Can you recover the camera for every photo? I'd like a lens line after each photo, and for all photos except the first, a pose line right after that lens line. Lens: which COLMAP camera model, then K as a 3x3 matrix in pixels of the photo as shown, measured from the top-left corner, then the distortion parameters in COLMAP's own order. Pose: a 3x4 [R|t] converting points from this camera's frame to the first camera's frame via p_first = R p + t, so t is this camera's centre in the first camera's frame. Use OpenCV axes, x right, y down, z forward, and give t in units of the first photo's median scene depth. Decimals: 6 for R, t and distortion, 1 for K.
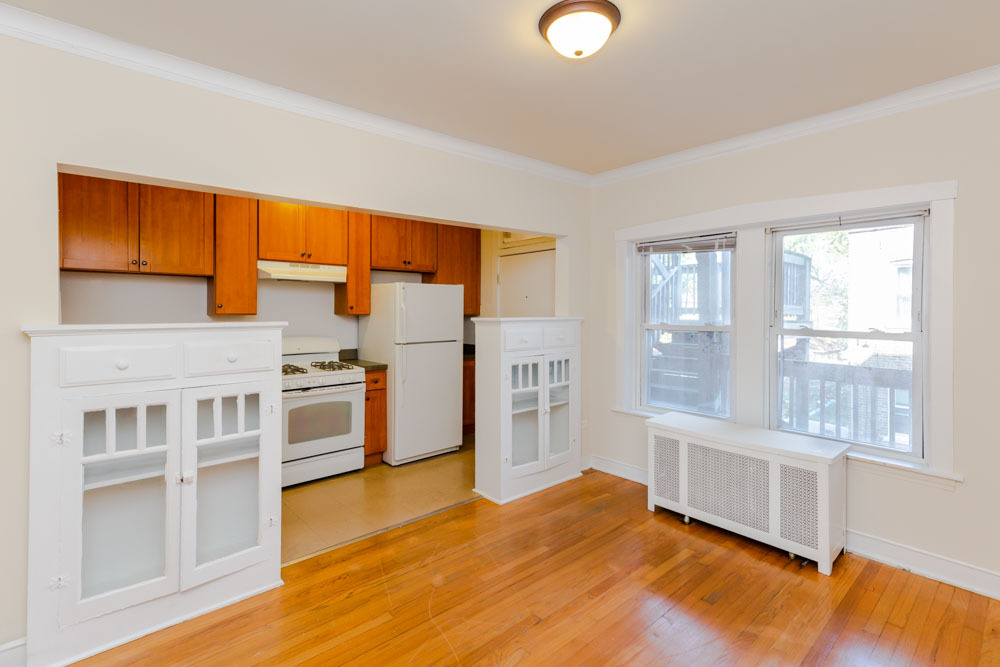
lens RADIAL K [[476.2, 0, 525.6], [0, 476.2, 314.4], [0, 0, 1]] dist [-0.001216, -0.000223]
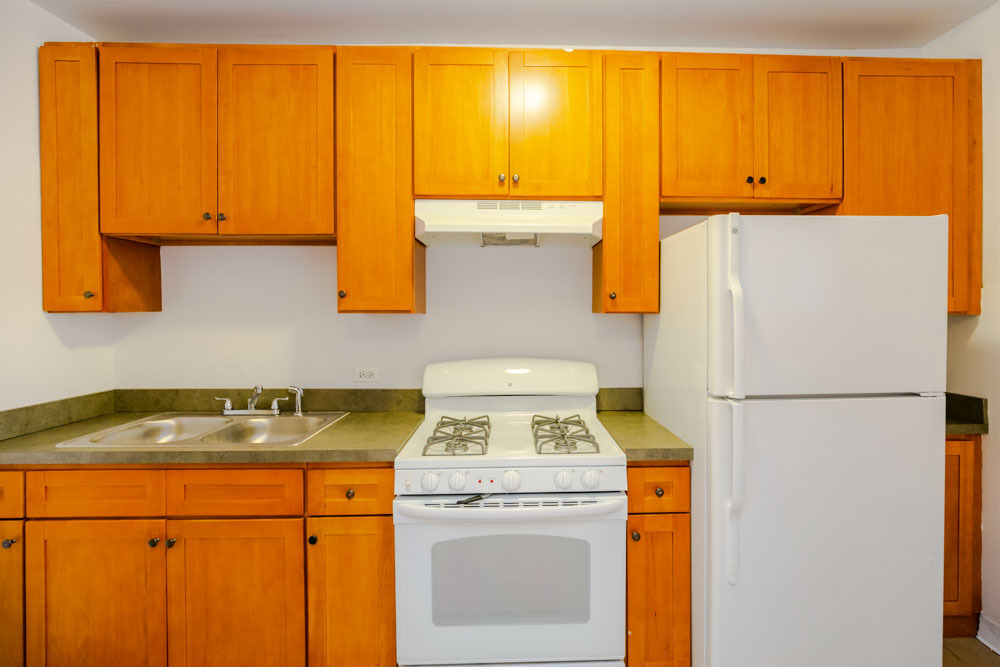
lens RADIAL K [[476.2, 0, 525.6], [0, 476.2, 314.4], [0, 0, 1]] dist [-0.001216, -0.000223]
pose [[0.736417, -0.003869, -0.676517, -0.139409], [0.000746, 0.999988, -0.004906, 0.004575], [0.676528, 0.003108, 0.736410, 0.655577]]
